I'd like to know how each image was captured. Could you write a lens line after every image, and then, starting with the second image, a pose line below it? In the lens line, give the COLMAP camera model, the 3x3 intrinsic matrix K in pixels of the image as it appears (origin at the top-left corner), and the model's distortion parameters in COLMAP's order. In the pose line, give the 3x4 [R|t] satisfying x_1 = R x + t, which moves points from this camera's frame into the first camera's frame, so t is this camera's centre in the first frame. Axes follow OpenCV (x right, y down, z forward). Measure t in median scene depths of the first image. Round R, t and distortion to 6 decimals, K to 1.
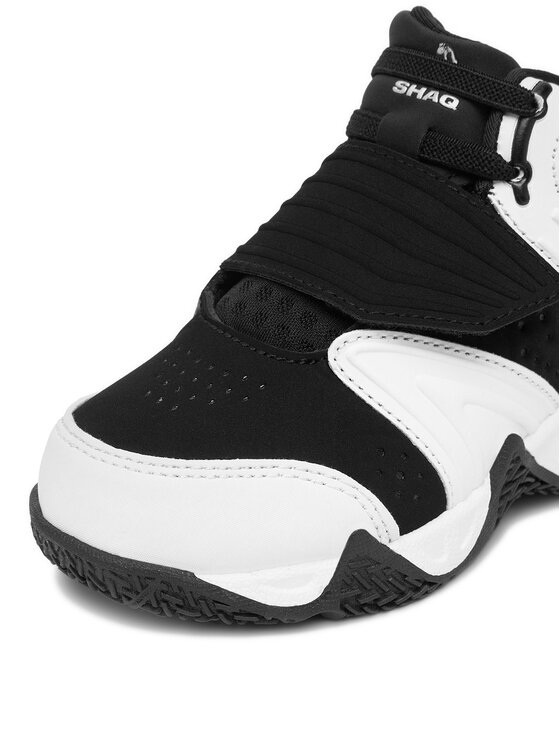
lens RADIAL K [[1081.5, 0, 280.0], [0, 1081.5, 373.0], [0, 0, 1]] dist [0.072492, -0.758648]
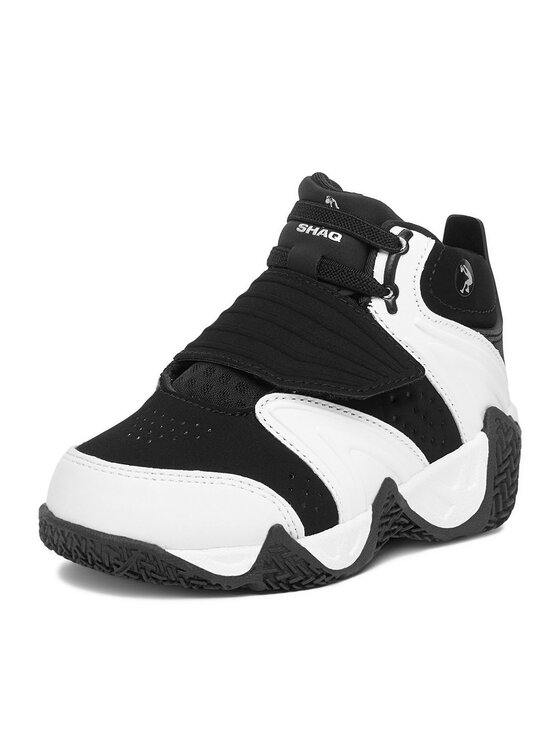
lens RADIAL K [[1671.8, 0, 280.0], [0, 1671.8, 373.0], [0, 0, 1]] dist [-0.005010, -0.057105]
pose [[0.997256, 0.015977, 0.072285, -0.082500], [-0.002119, 0.982194, -0.187858, 0.345794], [-0.073999, 0.187190, 0.979533, -1.164108]]
